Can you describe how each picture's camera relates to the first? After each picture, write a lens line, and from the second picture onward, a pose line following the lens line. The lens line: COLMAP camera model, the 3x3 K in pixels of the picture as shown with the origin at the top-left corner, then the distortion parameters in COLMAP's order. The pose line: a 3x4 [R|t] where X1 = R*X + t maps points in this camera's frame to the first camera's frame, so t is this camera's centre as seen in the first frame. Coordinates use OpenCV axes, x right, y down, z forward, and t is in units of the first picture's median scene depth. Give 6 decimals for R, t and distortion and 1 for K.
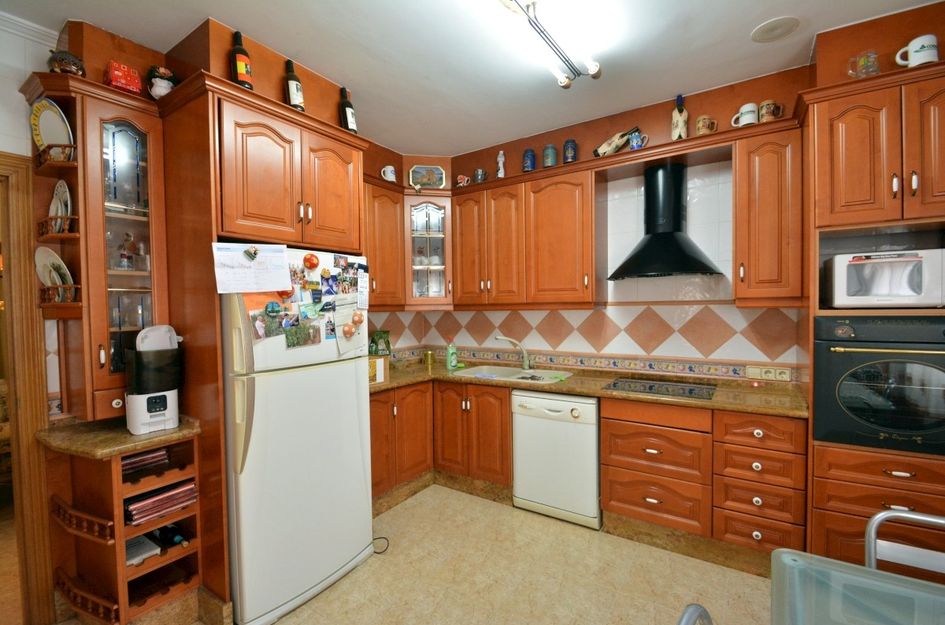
lens RADIAL K [[420.6, 0, 466.6], [0, 420.6, 315.4], [0, 0, 1]] dist [-0.000754, -0.001480]
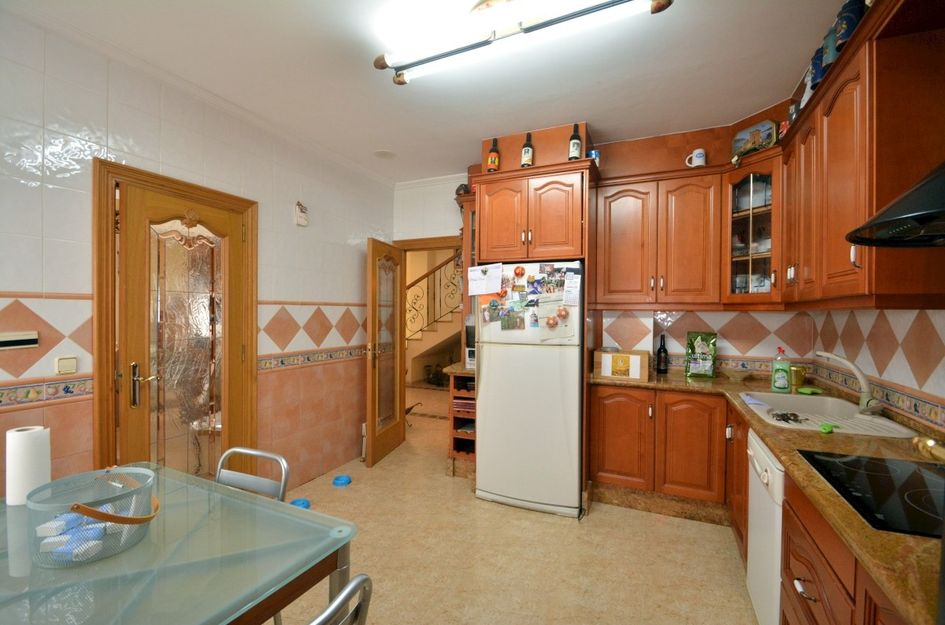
lens RADIAL K [[420.6, 0, 467.0], [0, 420.6, 308.8], [0, 0, 1]] dist [-0.000754, -0.001480]
pose [[0.162394, 0.011670, -0.986657, 0.937442], [-0.030905, 0.999500, 0.006735, -0.005008], [0.986242, 0.029399, 0.162673, 0.549261]]
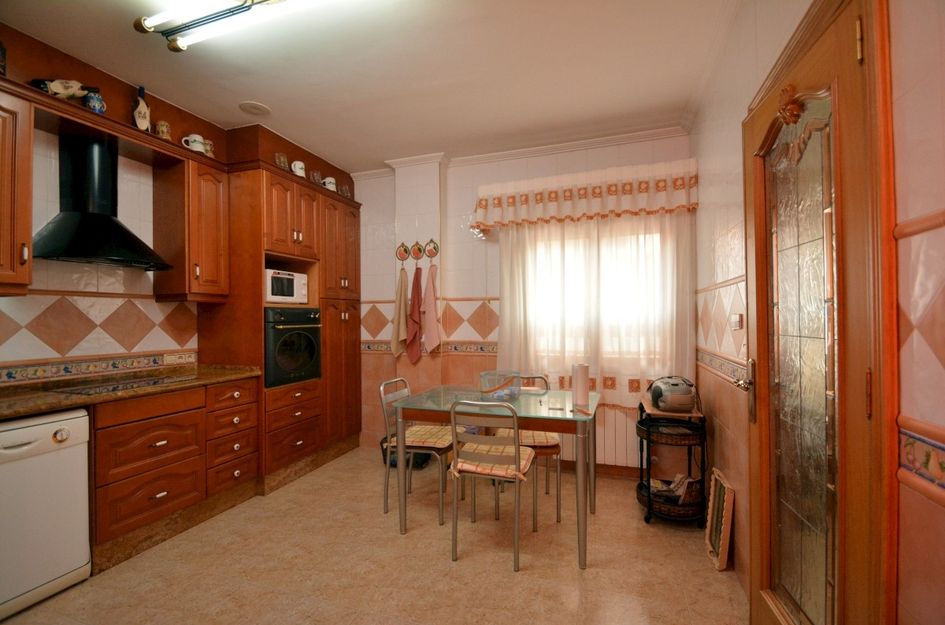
lens RADIAL K [[420.6, 0, 471.8], [0, 420.6, 316.9], [0, 0, 1]] dist [-0.000754, -0.001480]
pose [[-0.264621, 0.019894, 0.964147, -0.748106], [0.034454, 0.999344, -0.011164, 0.071580], [-0.963737, 0.030265, -0.265133, 0.599375]]
